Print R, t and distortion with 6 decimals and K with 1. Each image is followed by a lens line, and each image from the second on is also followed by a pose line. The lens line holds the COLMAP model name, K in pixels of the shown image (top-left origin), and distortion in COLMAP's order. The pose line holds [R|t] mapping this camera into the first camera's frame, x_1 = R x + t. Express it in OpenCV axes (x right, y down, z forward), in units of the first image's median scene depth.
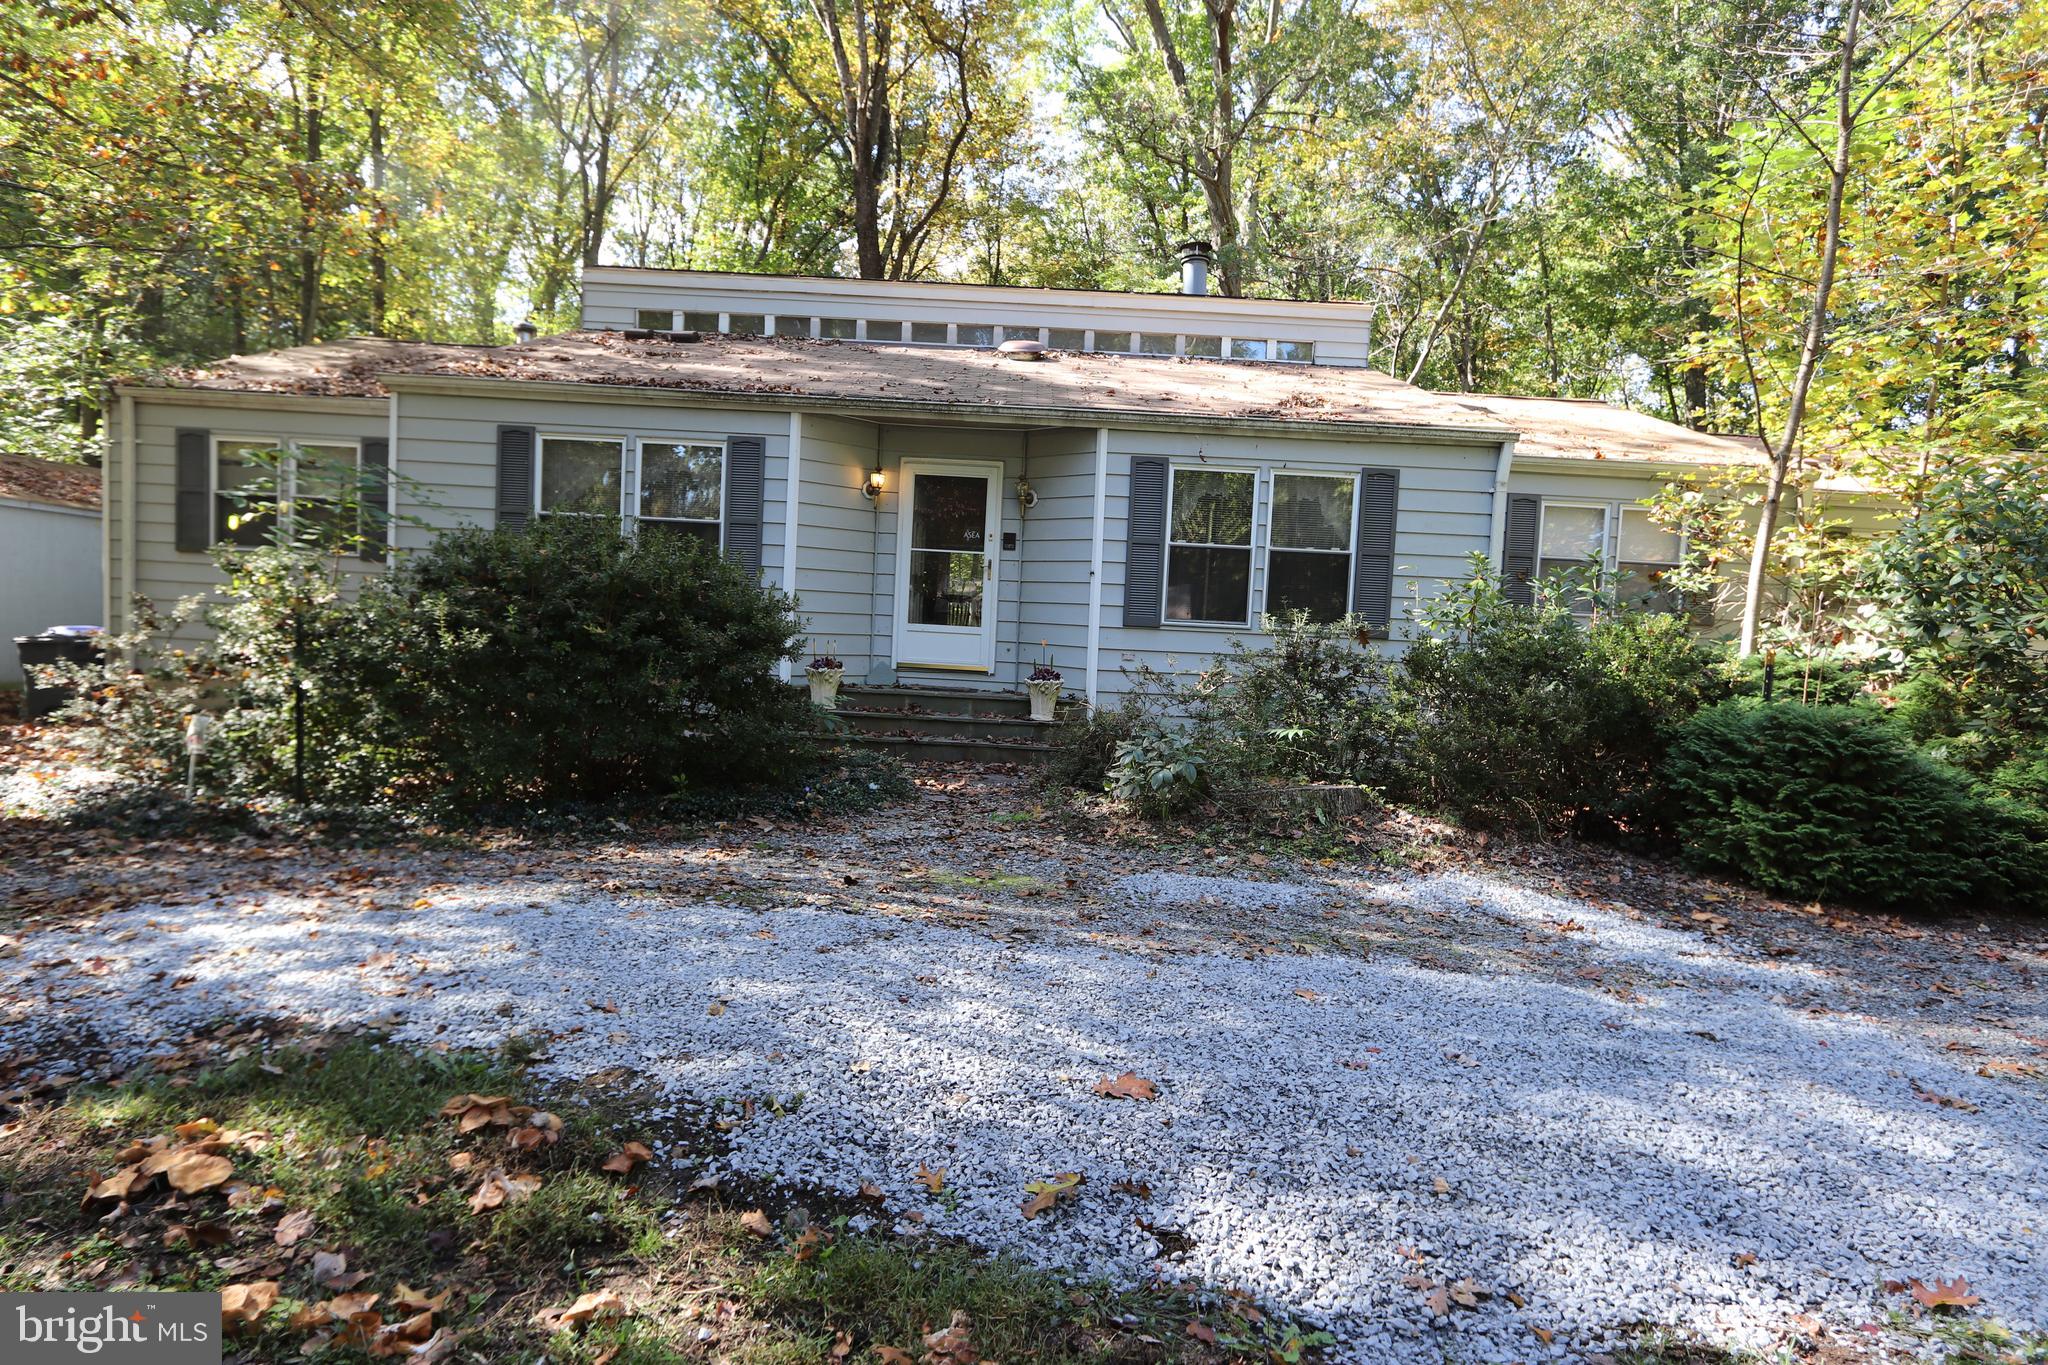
lens RADIAL K [[1164.5, 0, 1024.0], [0, 1164.5, 682.5], [0, 0, 1]] dist [-0.013545, 0.001188]
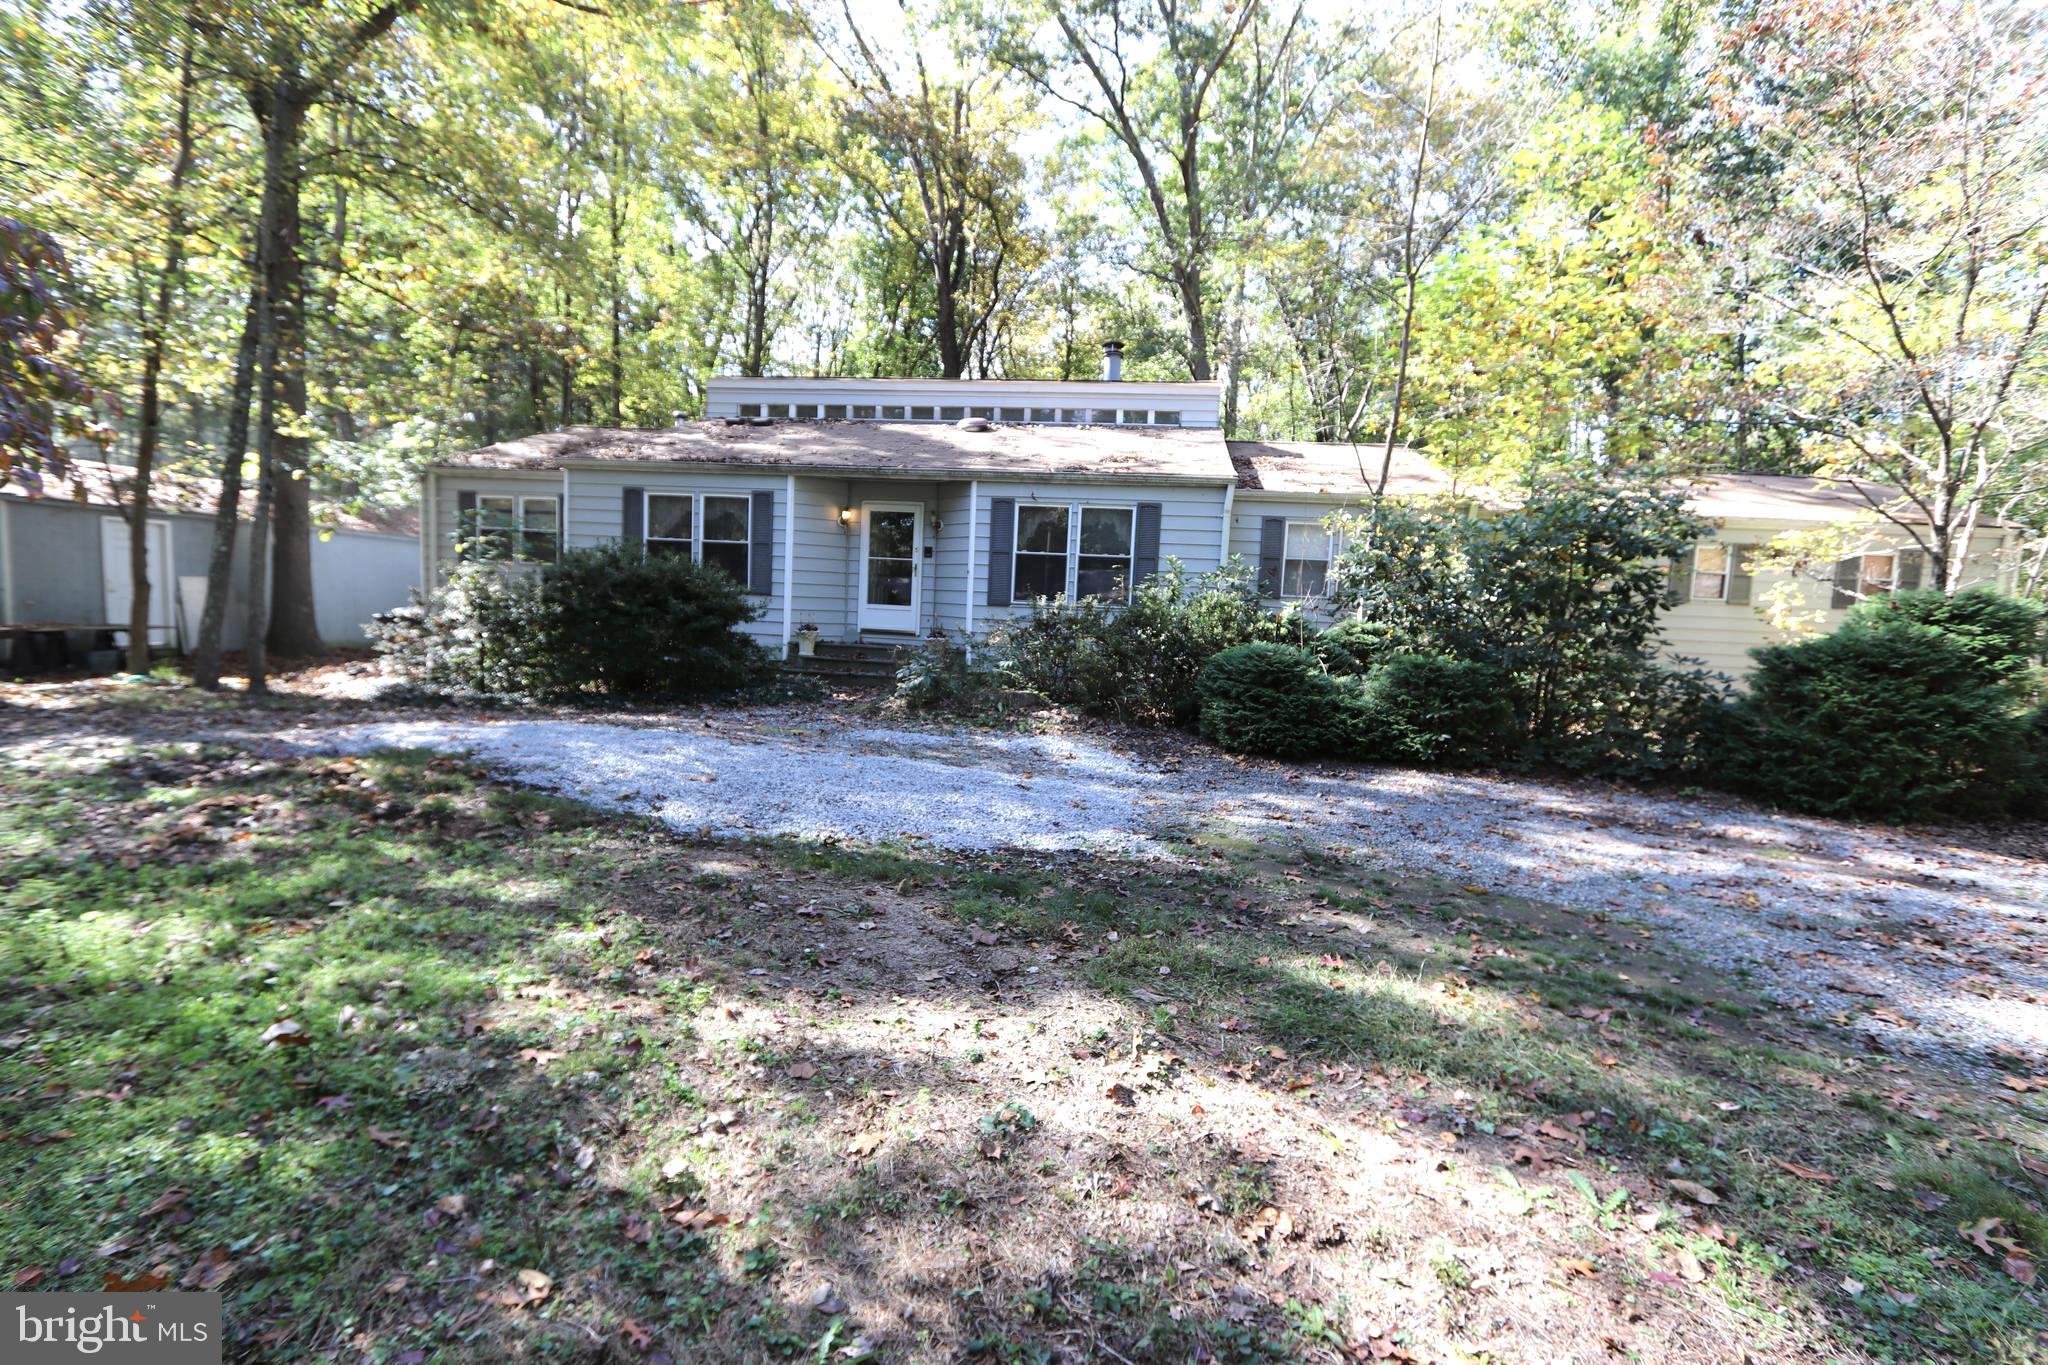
lens RADIAL K [[940.1, 0, 1039.9], [0, 940.1, 693.4], [0, 0, 1]] dist [-0.012885, 0.000597]
pose [[0.990144, 0.009880, -0.139707, 0.338910], [-0.005221, 0.999419, 0.033676, 0.029733], [0.139958, -0.032615, 0.989620, -0.276515]]
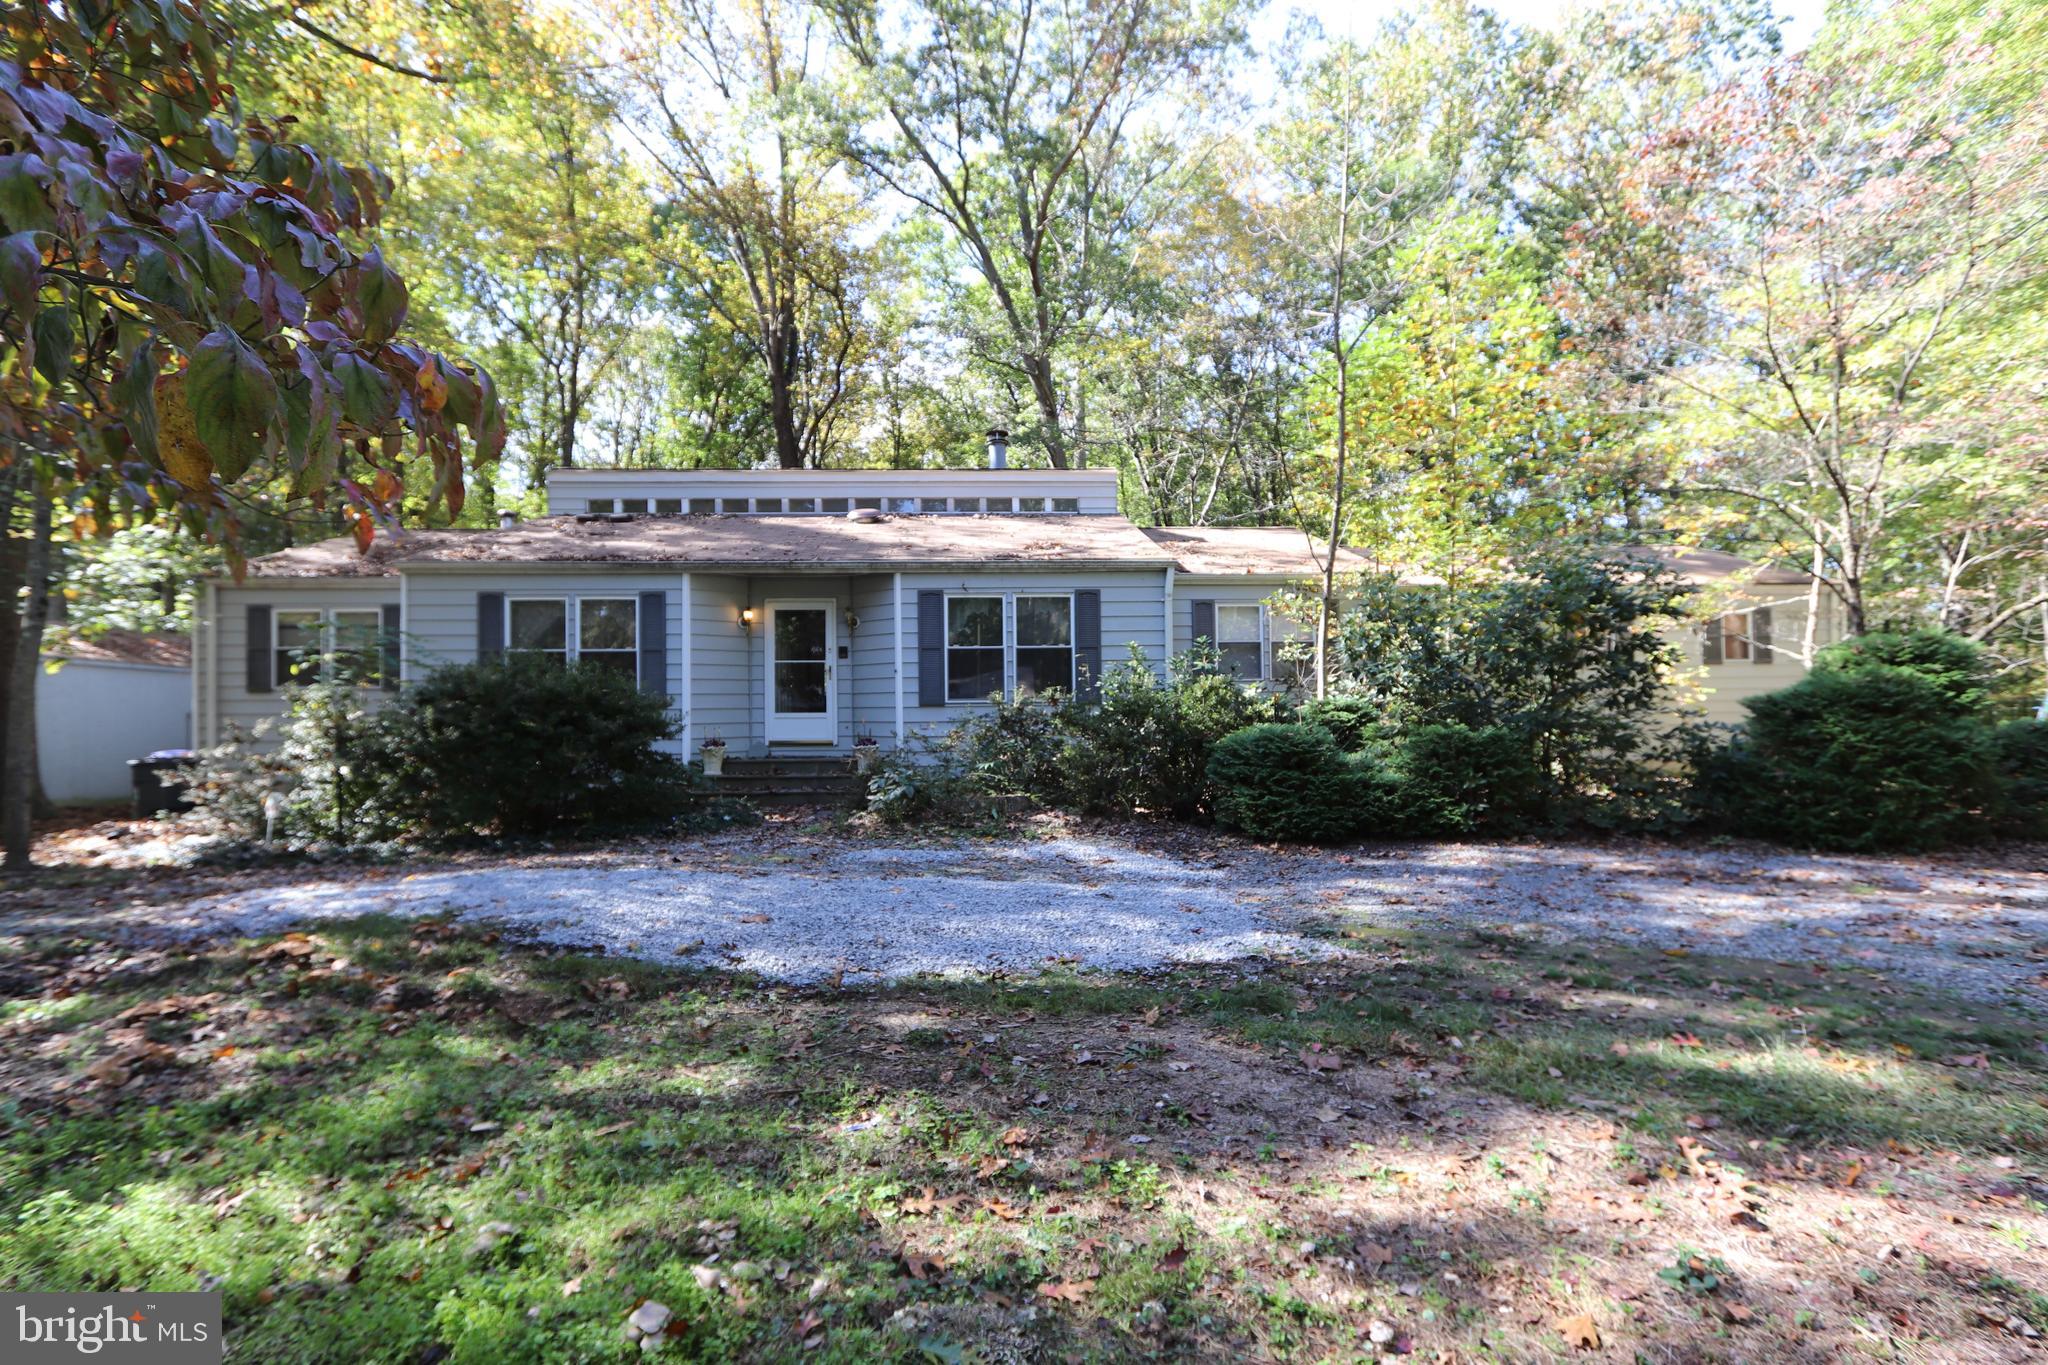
lens RADIAL K [[995.4, 0, 1026.8], [0, 995.4, 692.7], [0, 0, 1]] dist [-0.015129, 0.001364]
pose [[0.996960, -0.058680, 0.051253, 0.156375], [0.062279, 0.995480, -0.071706, 0.033126], [-0.046813, 0.074680, 0.996108, -0.250465]]
